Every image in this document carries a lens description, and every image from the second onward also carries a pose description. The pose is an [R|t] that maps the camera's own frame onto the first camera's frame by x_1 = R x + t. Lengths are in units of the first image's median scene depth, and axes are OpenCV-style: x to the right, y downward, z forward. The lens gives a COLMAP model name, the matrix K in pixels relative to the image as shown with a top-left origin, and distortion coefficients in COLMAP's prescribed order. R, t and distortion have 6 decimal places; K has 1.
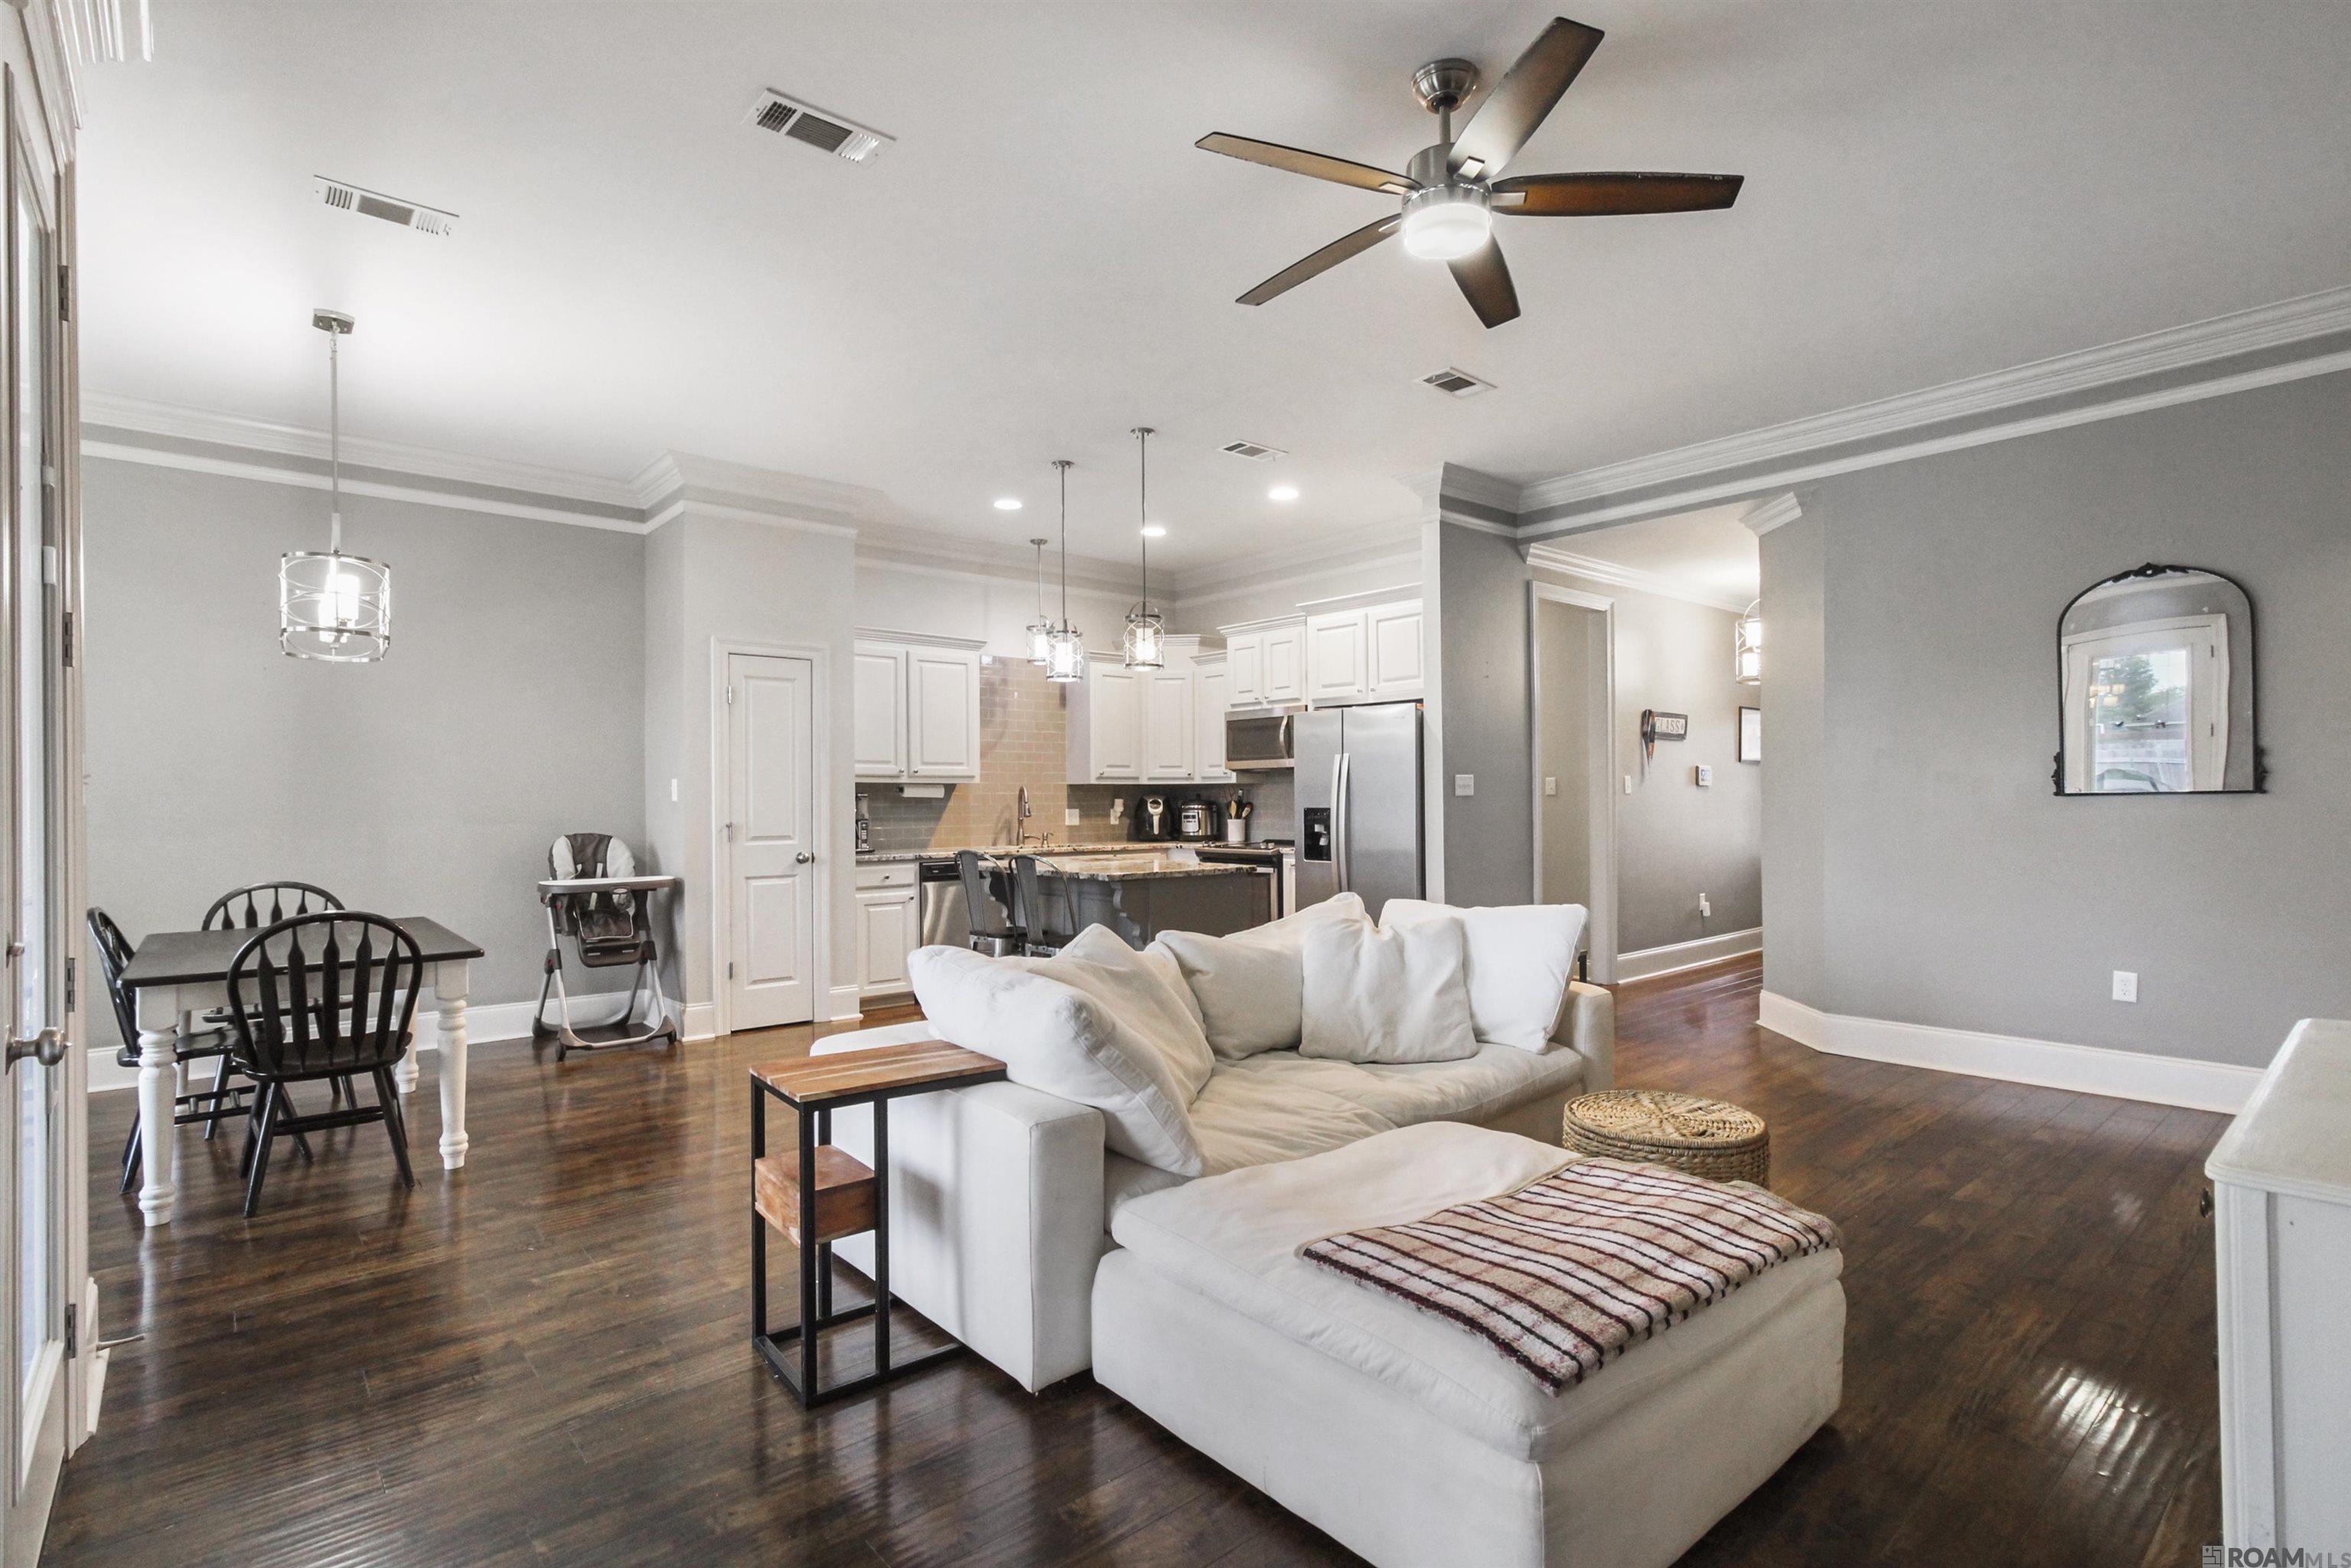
lens RADIAL K [[1113.3, 0, 1176.1], [0, 1113.3, 802.9], [0, 0, 1]] dist [0.000302, 0.005046]
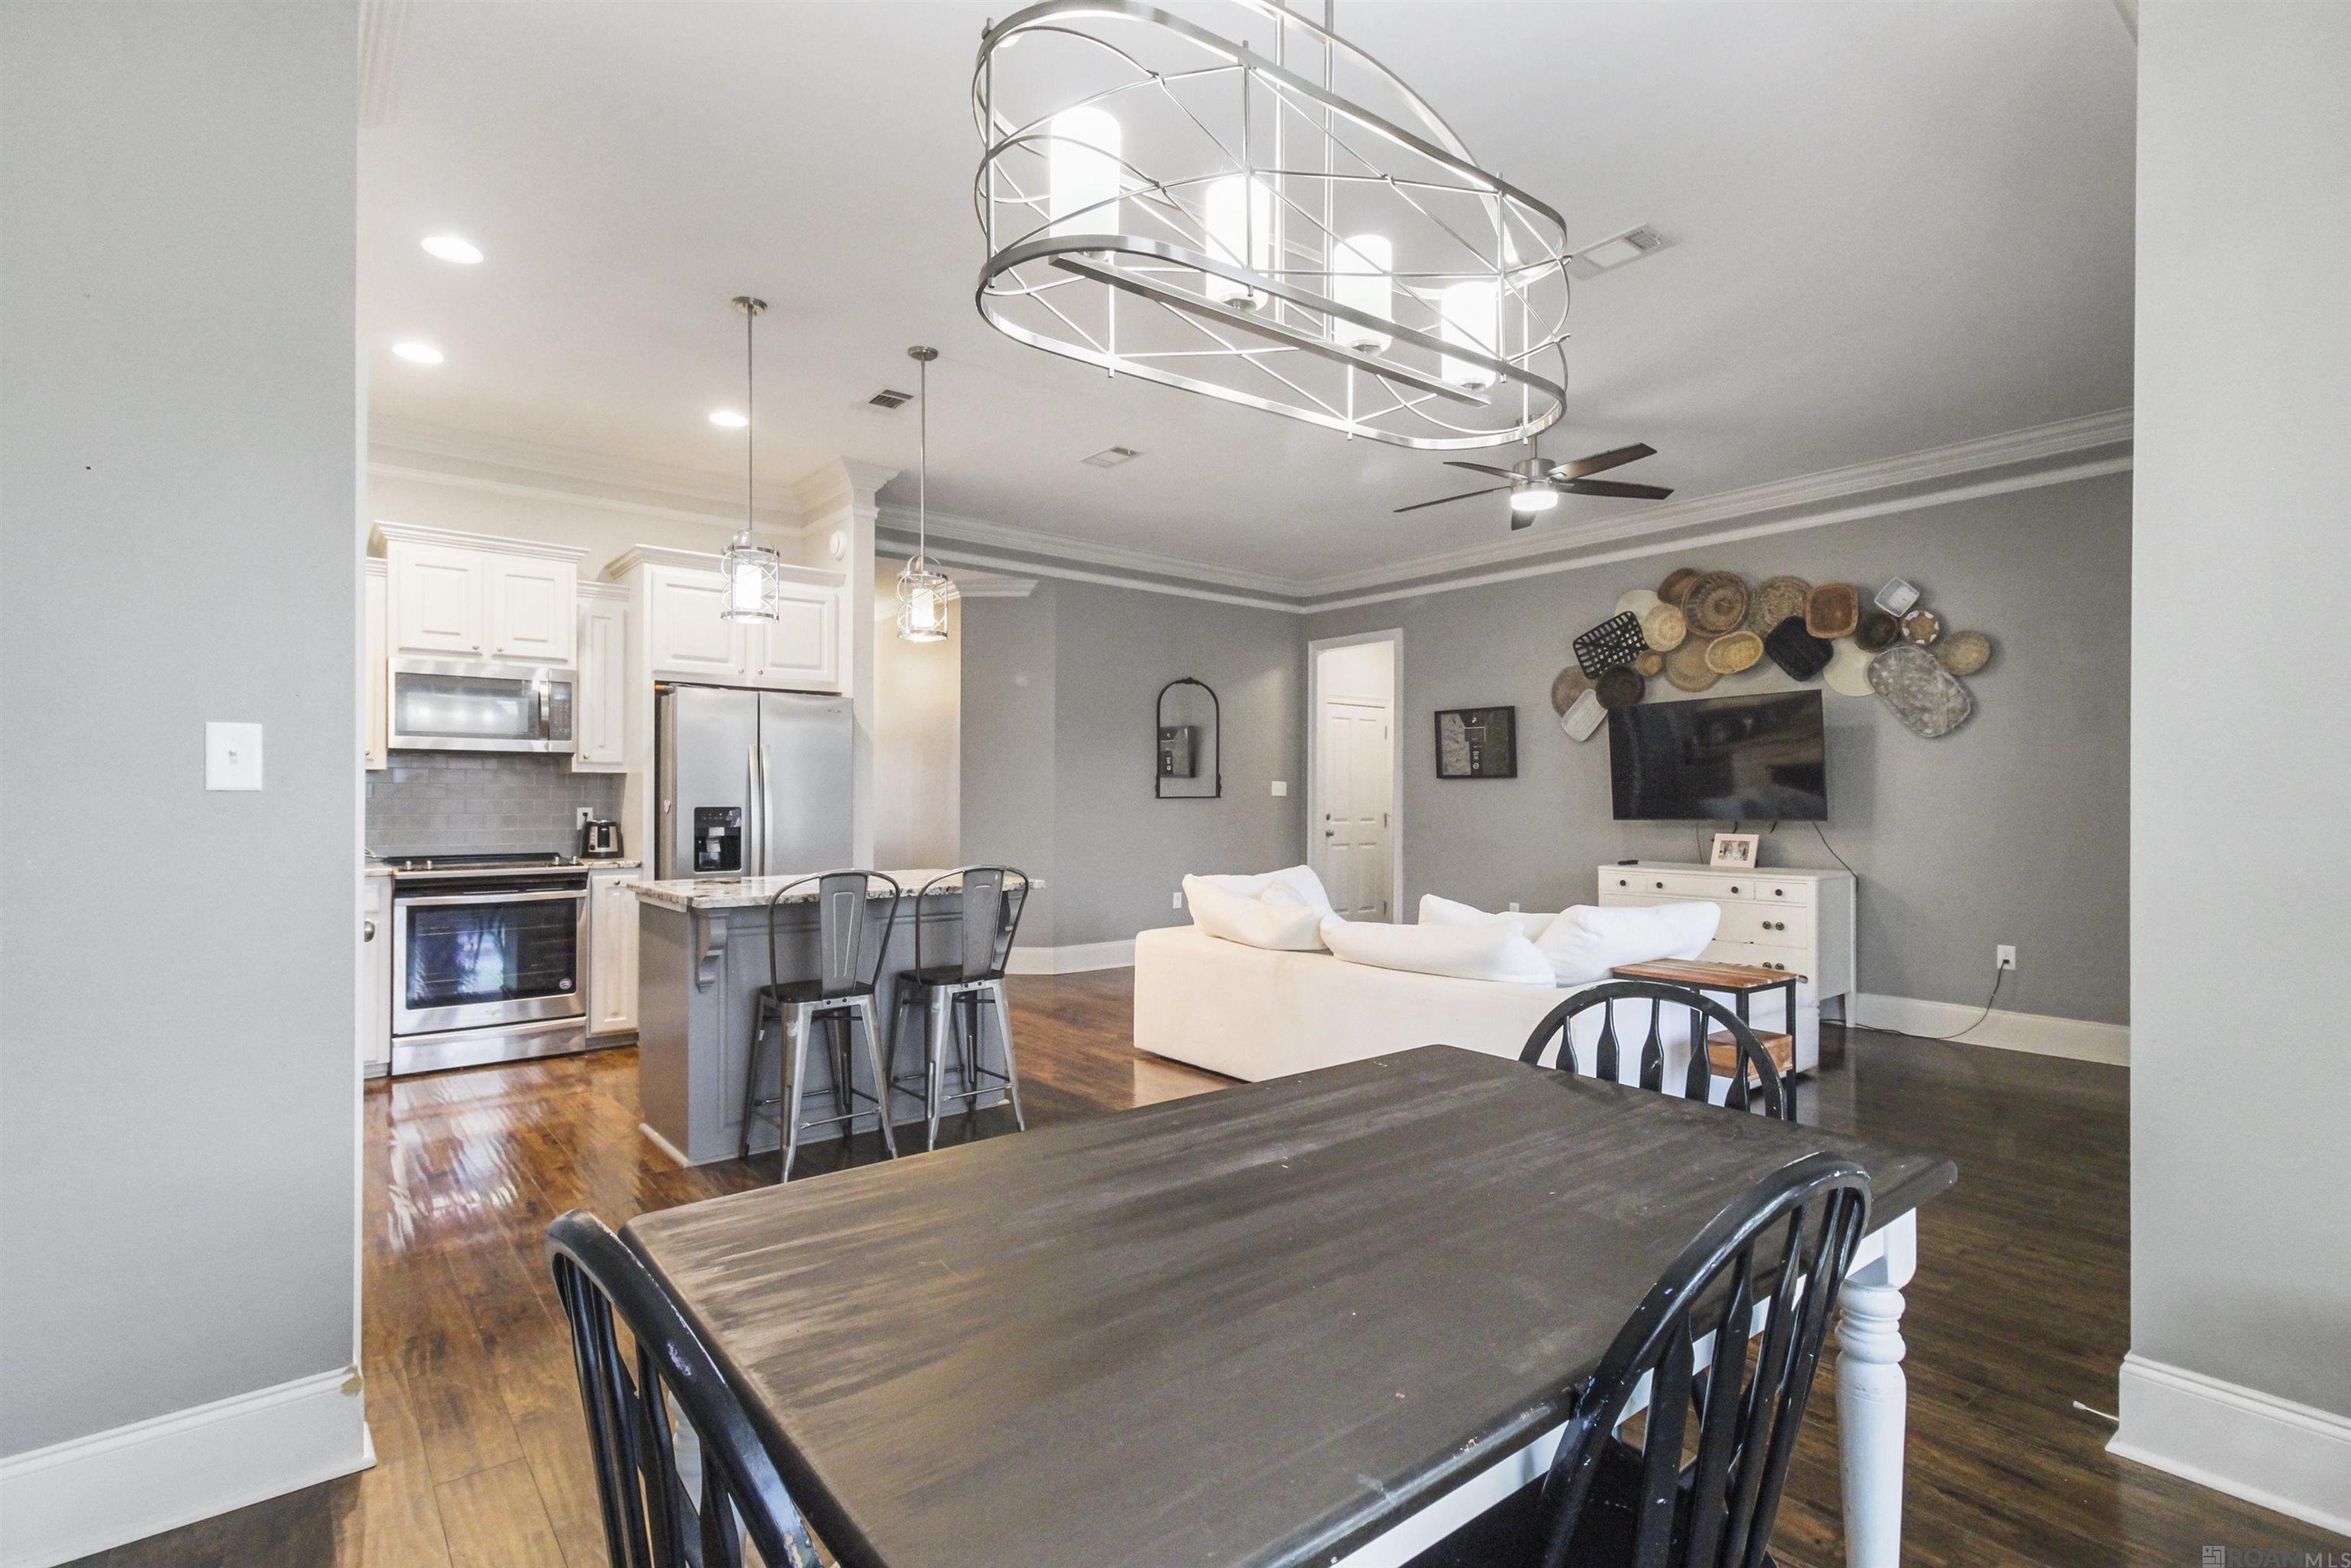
lens RADIAL K [[1113.3, 0, 1192.5], [0, 1113.3, 793.7], [0, 0, 1]] dist [0.000302, 0.005046]
pose [[0.016105, 0.010143, 0.999819, -0.643744], [0.000803, 0.999948, -0.010157, 0.003309], [-0.999870, 0.000966, 0.016097, 0.590599]]
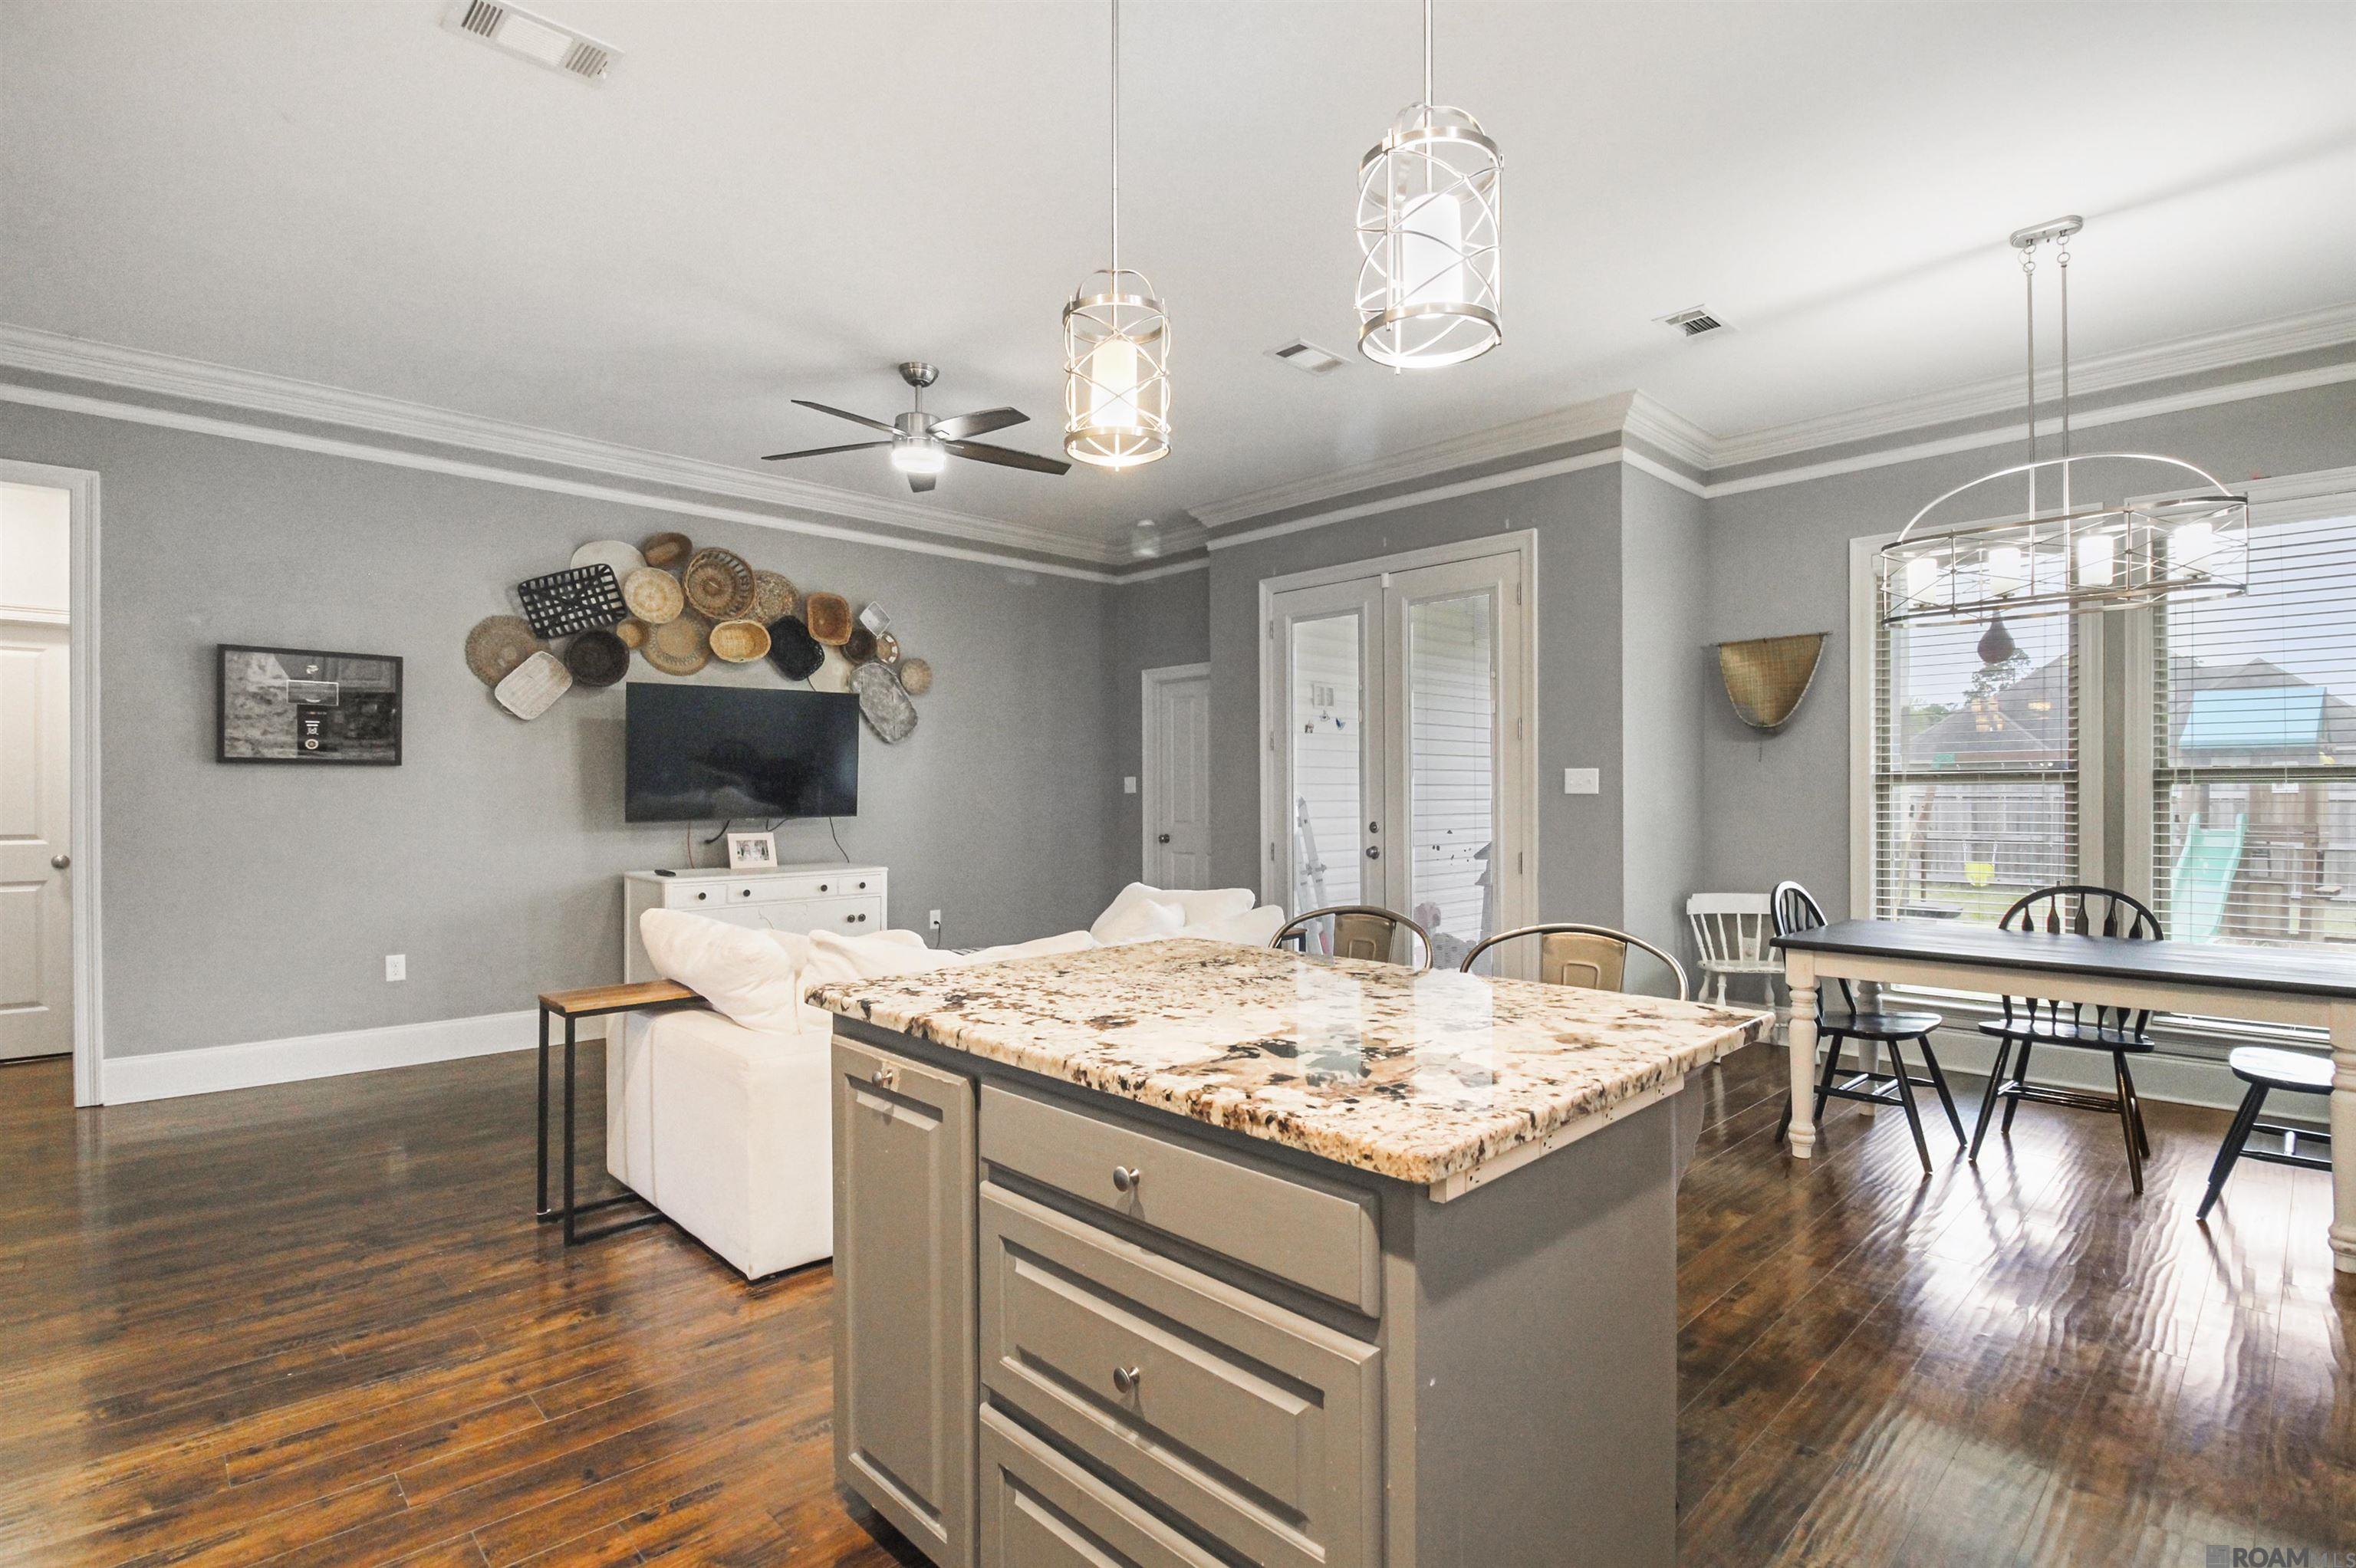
lens RADIAL K [[1115.6, 0, 1178.9], [0, 1115.6, 802.6], [0, 0, 1]] dist [0.000302, 0.005046]
pose [[-0.998799, 0.007005, -0.048483, -0.022051], [0.006480, 0.999919, 0.010971, -0.003744], [0.048556, 0.010644, -0.998764, 1.043744]]
